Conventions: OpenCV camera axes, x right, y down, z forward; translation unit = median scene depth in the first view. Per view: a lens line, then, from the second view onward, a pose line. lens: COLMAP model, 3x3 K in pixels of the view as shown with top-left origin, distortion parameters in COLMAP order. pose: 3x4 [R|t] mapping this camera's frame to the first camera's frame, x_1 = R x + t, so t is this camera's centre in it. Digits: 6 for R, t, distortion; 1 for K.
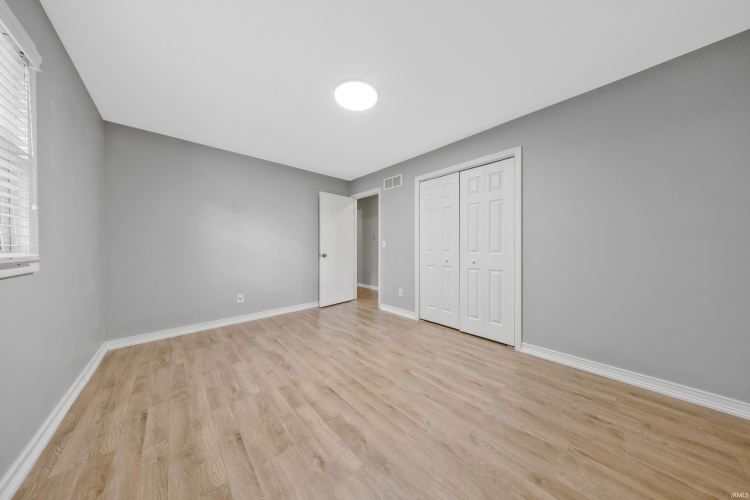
lens RADIAL K [[218.5, 0, 370.7], [0, 218.5, 245.5], [0, 0, 1]] dist [-0.000934, -0.000038]
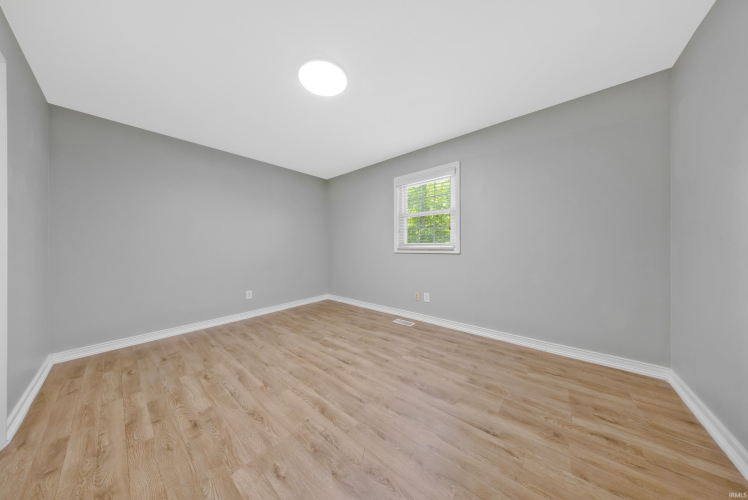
lens RADIAL K [[217.9, 0, 369.7], [0, 217.9, 245.5], [0, 0, 1]] dist [-0.000934, -0.000038]
pose [[-0.992317, 0.012177, -0.123119, -0.149216], [0.013093, 0.999892, -0.006630, 0.020548], [0.123025, -0.008191, -0.992370, 1.924239]]
